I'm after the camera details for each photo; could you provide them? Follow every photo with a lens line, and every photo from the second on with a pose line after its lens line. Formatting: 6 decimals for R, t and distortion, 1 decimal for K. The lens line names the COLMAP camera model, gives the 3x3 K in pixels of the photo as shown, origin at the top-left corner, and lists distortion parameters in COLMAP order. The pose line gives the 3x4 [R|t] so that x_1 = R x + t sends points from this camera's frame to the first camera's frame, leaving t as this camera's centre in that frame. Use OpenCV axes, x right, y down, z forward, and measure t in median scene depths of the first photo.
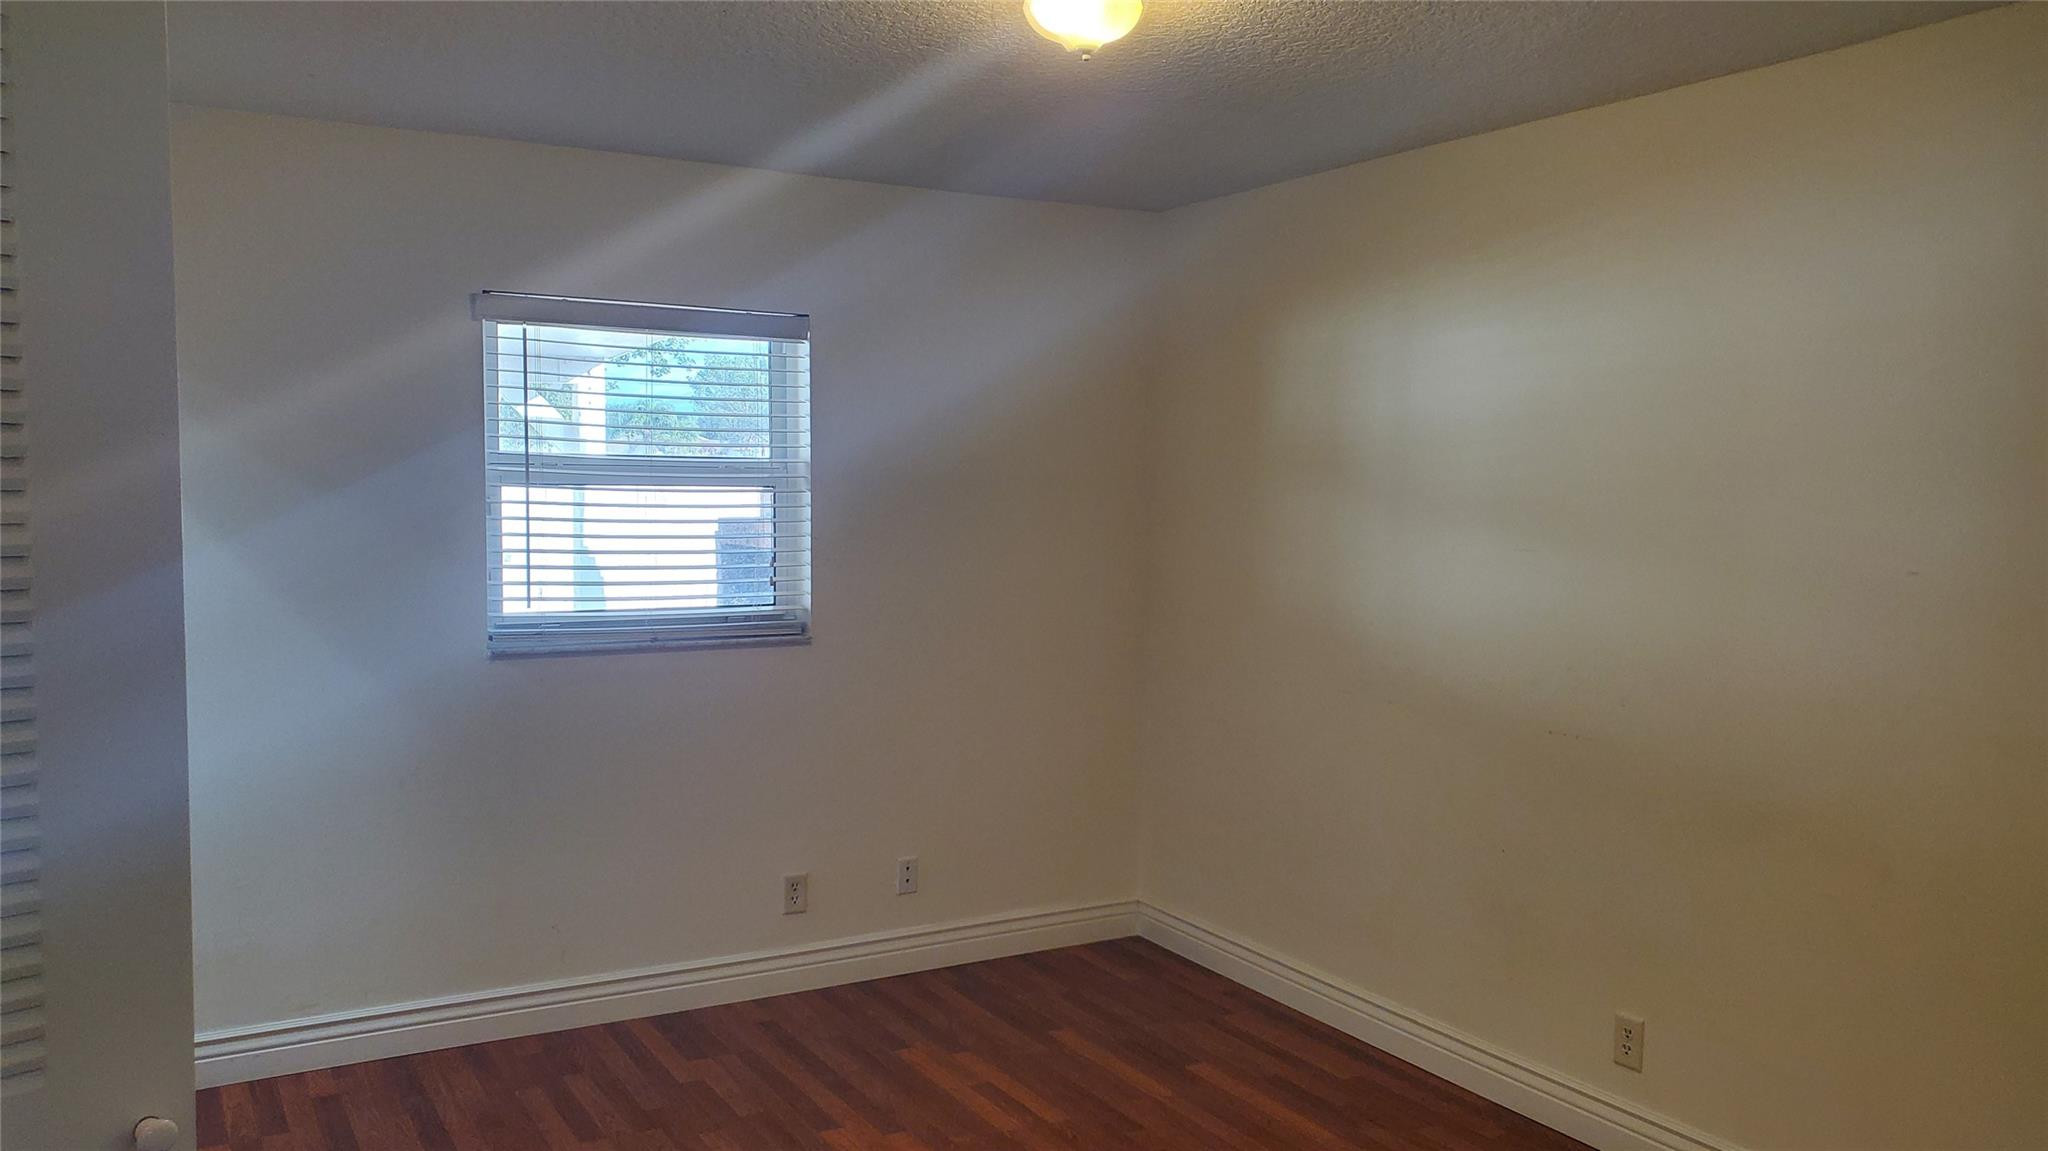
lens RADIAL K [[1536.9, 0, 1027.3], [0, 1536.9, 566.9], [0, 0, 1]] dist [0.005194, -0.003510]
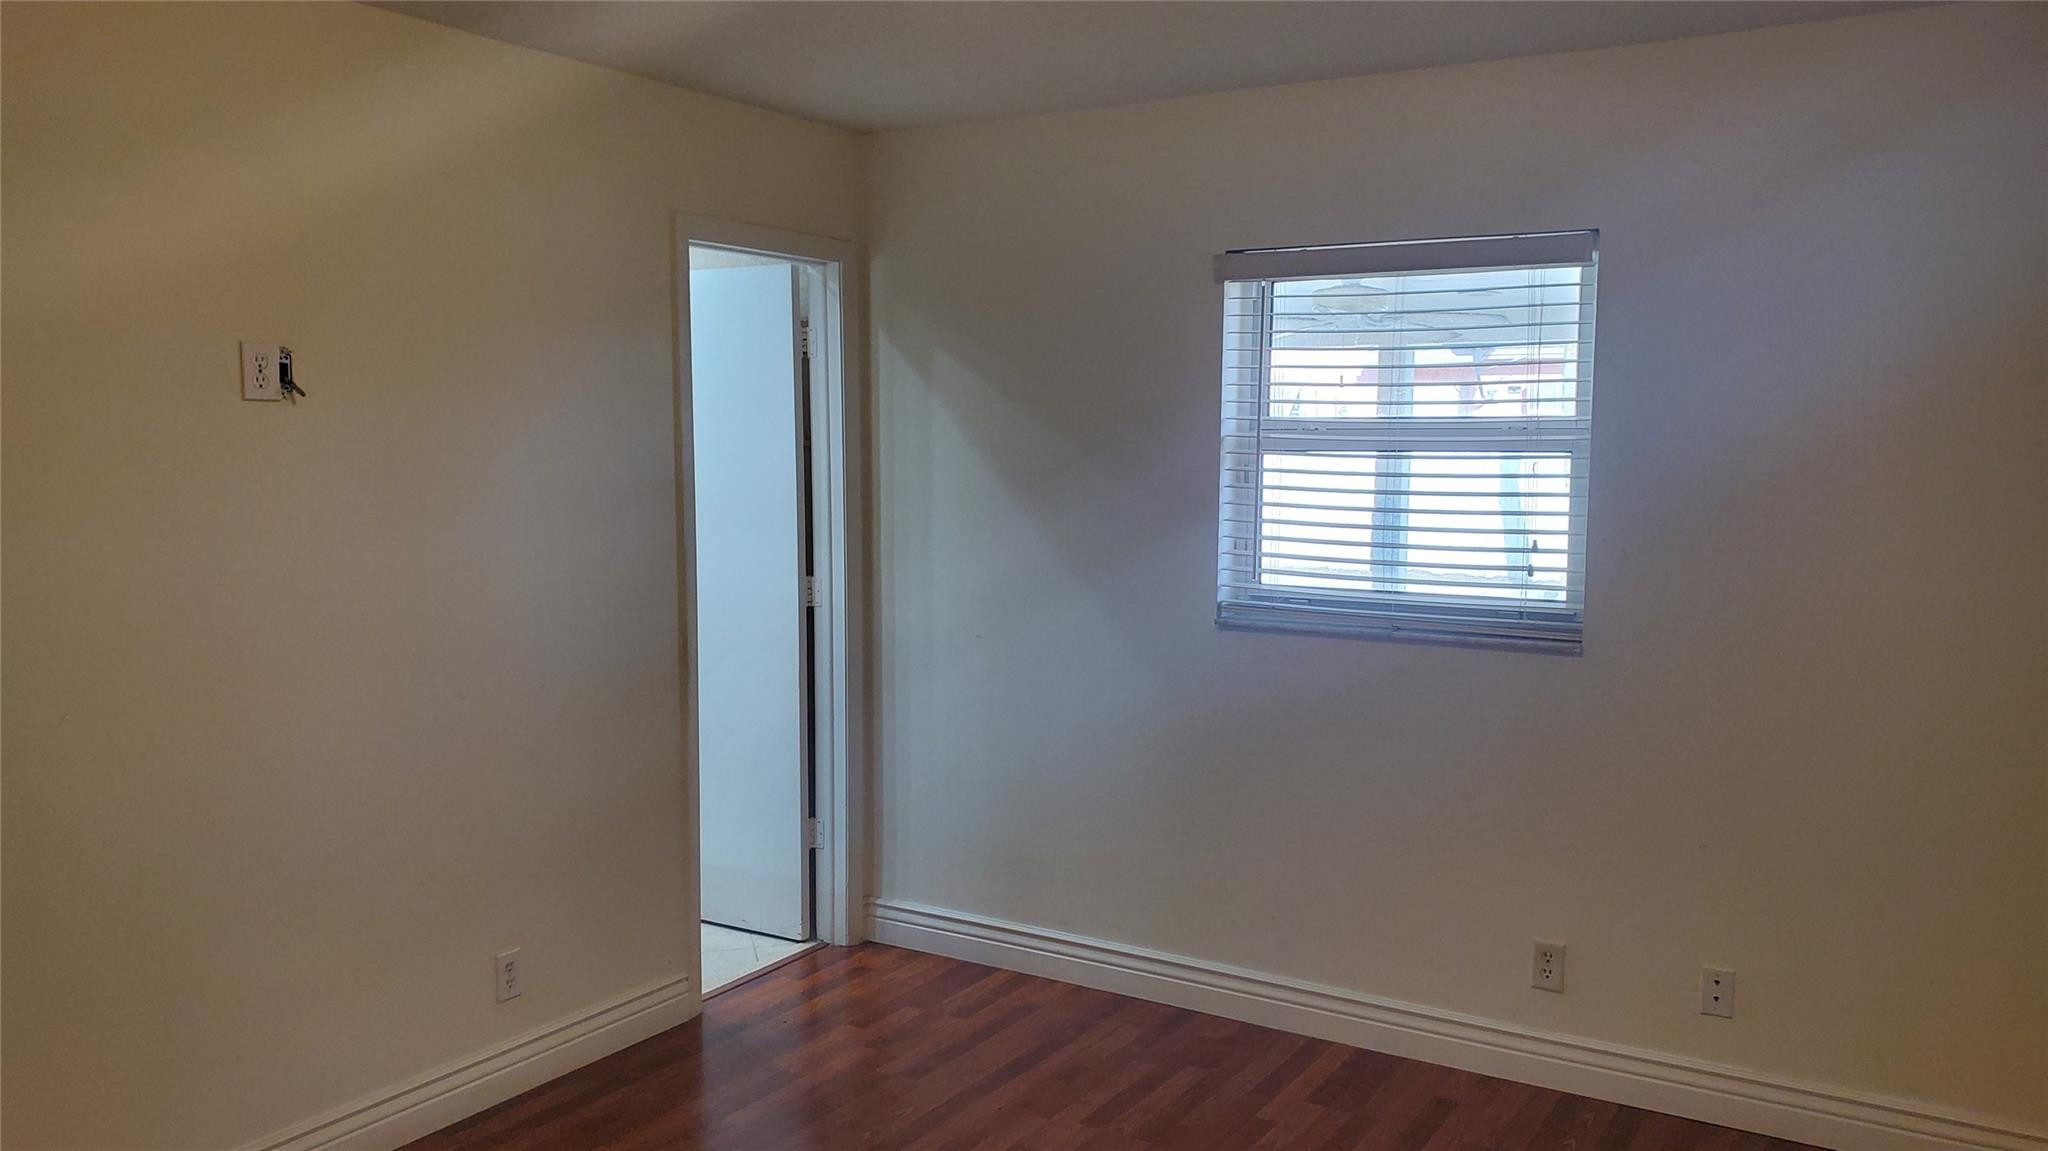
lens RADIAL K [[1536.9, 0, 1026.8], [0, 1536.9, 585.8], [0, 0, 1]] dist [0.005194, -0.003510]
pose [[0.477518, 0.069625, -0.875859, 0.434474], [-0.050569, 0.997381, 0.051715, -0.011705], [0.877165, 0.019596, 0.479789, 0.408779]]
